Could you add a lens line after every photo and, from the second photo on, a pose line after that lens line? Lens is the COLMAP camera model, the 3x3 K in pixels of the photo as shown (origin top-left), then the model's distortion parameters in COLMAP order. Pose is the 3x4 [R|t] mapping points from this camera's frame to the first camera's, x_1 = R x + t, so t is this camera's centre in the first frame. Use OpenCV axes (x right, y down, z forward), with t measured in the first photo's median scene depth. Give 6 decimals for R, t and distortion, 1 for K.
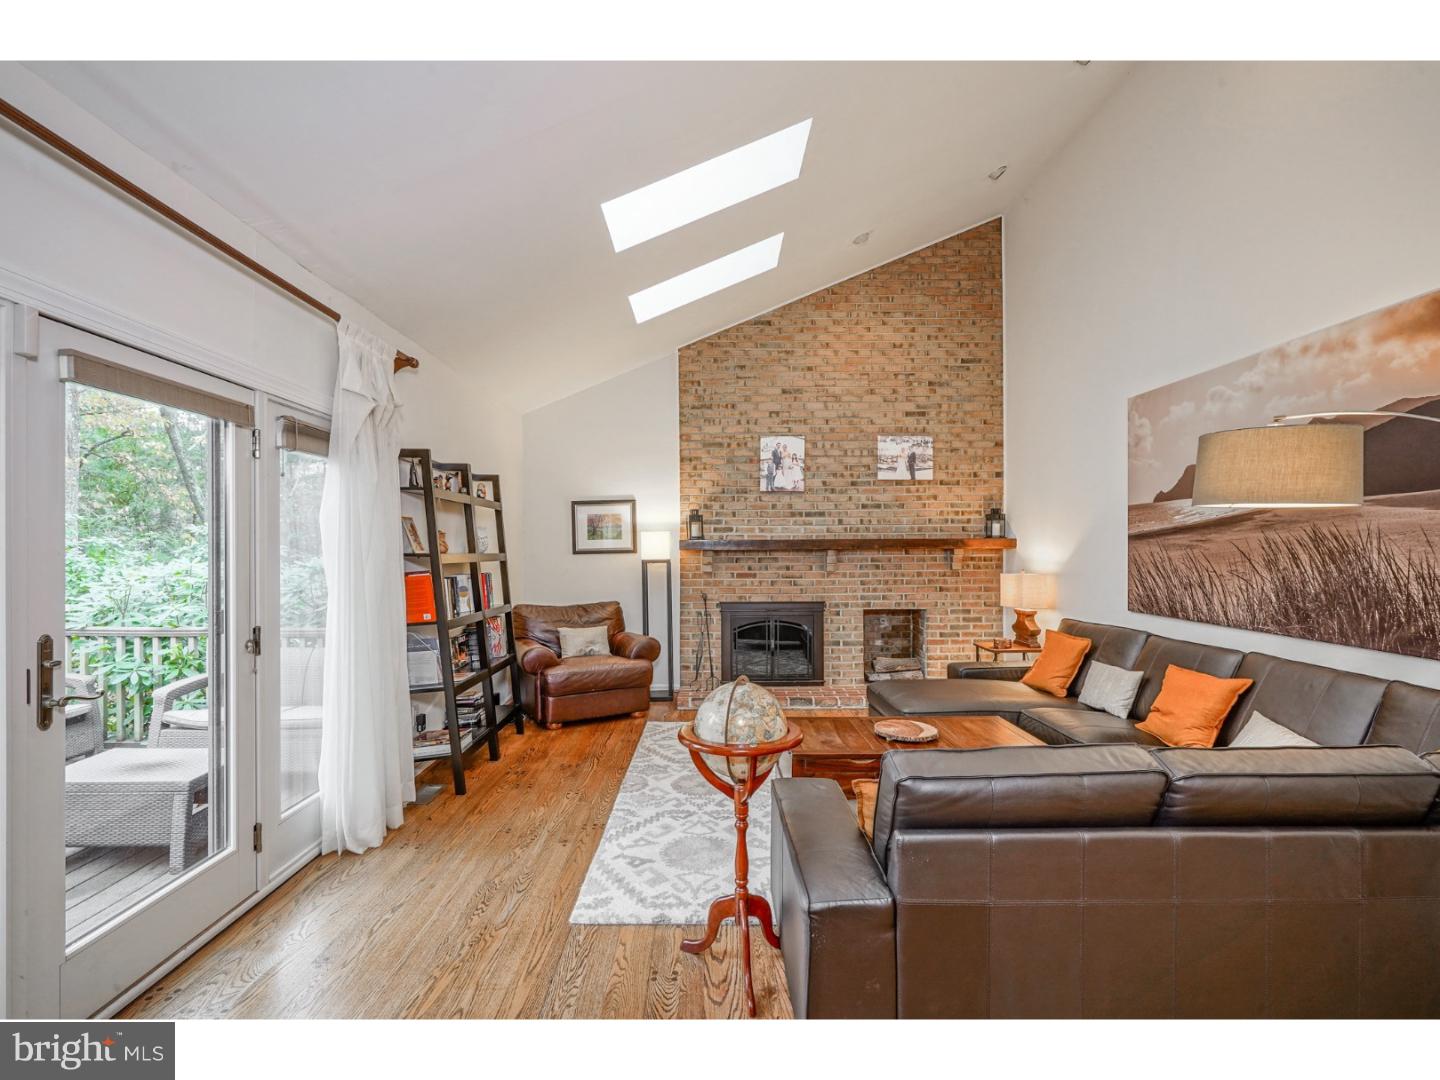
lens RADIAL K [[657.9, 0, 720.0], [0, 657.9, 540.0], [0, 0, 1]] dist [-0.001134, 0.000852]
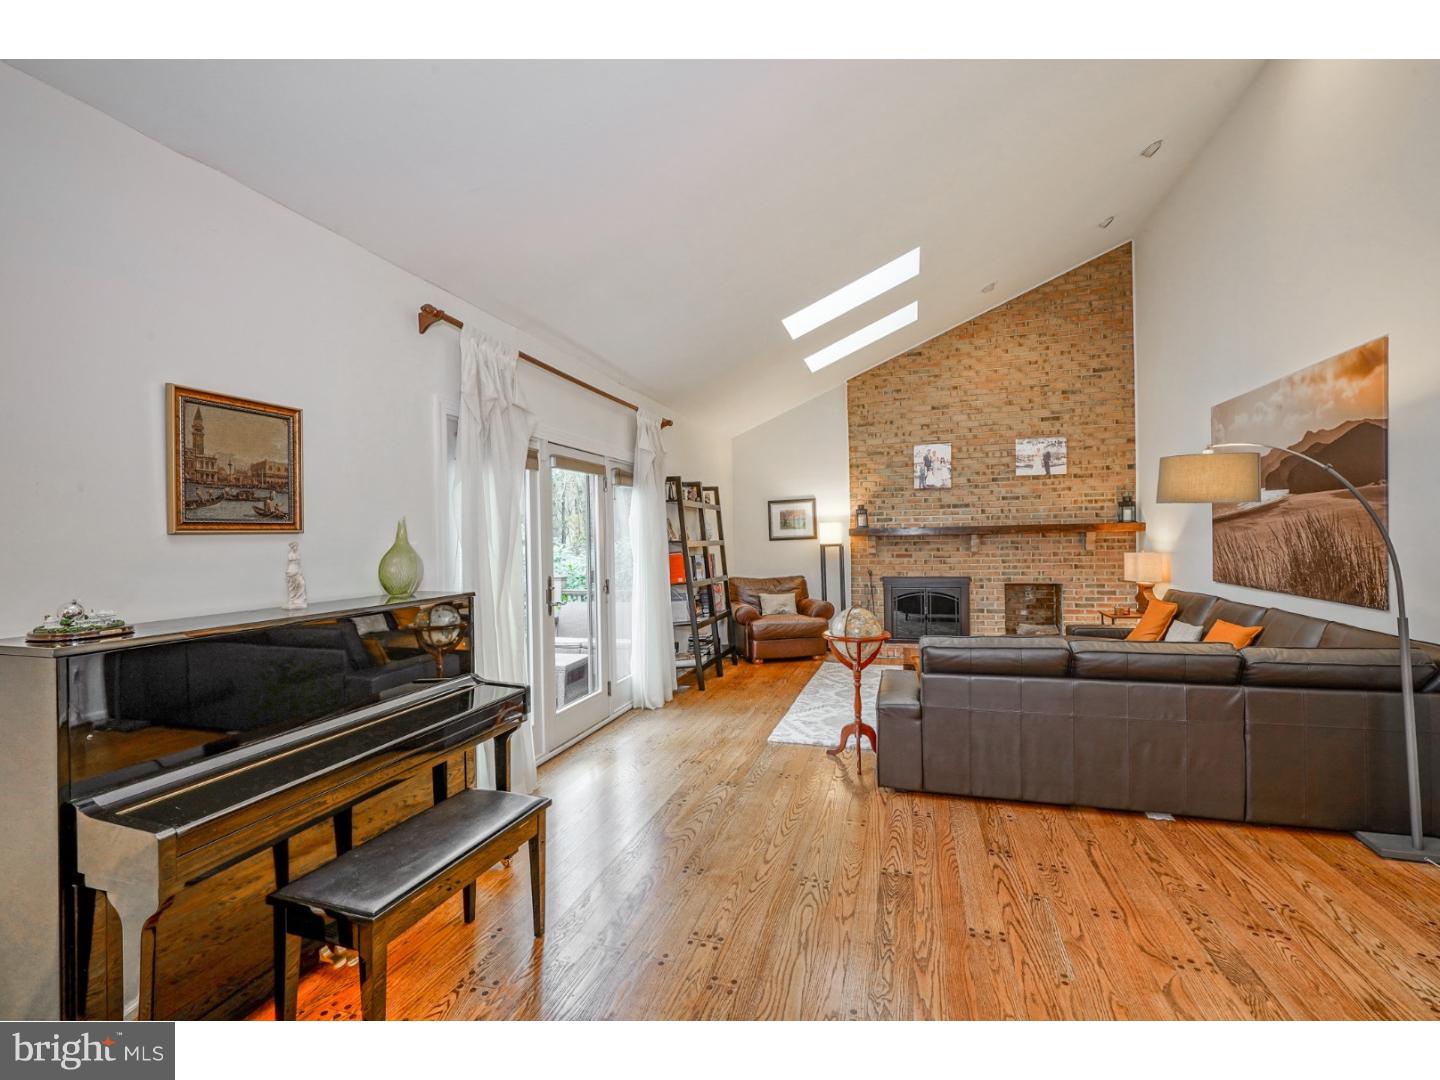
lens RADIAL K [[657.9, 0, 720.0], [0, 657.9, 540.0], [0, 0, 1]] dist [-0.001134, 0.000852]
pose [[0.955062, -0.011527, -0.296181, 0.077799], [0.017342, 0.999705, 0.017014, -0.004079], [0.295898, -0.021386, 0.954980, -0.313002]]
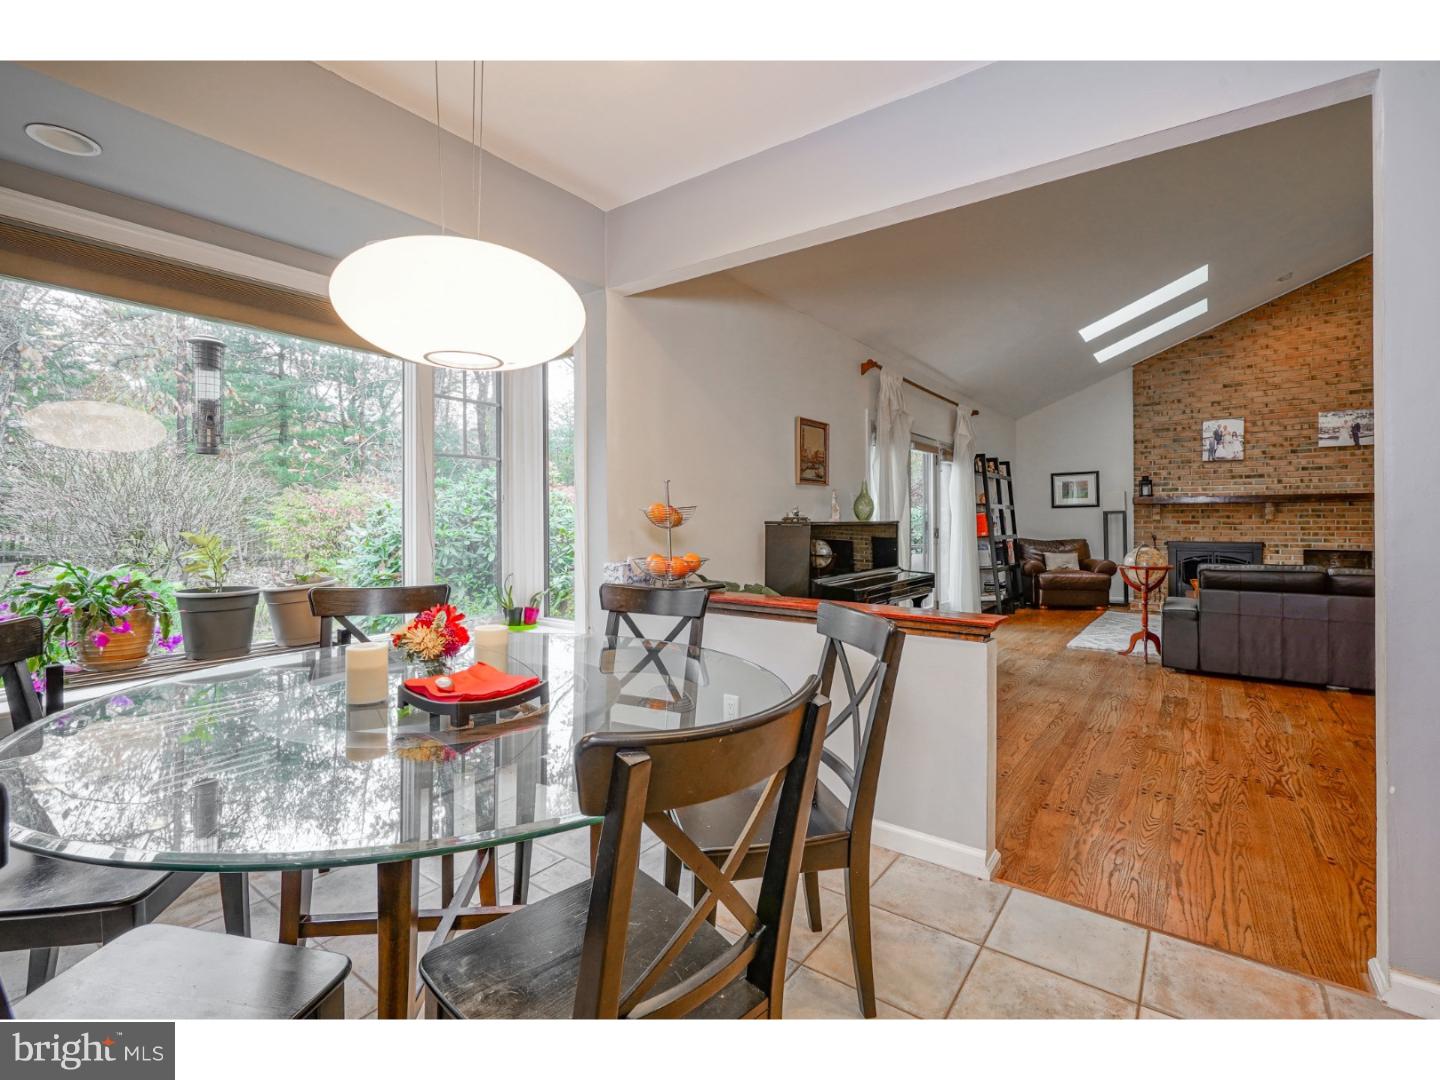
lens RADIAL K [[672.8, 0, 712.0], [0, 672.8, 518.7], [0, 0, 1]] dist [0.004965, 0.000988]
pose [[0.795094, 0.002172, -0.606483, 0.101193], [0.005968, 0.999917, 0.011406, 0.024131], [0.606457, -0.012688, 0.795015, -0.742339]]
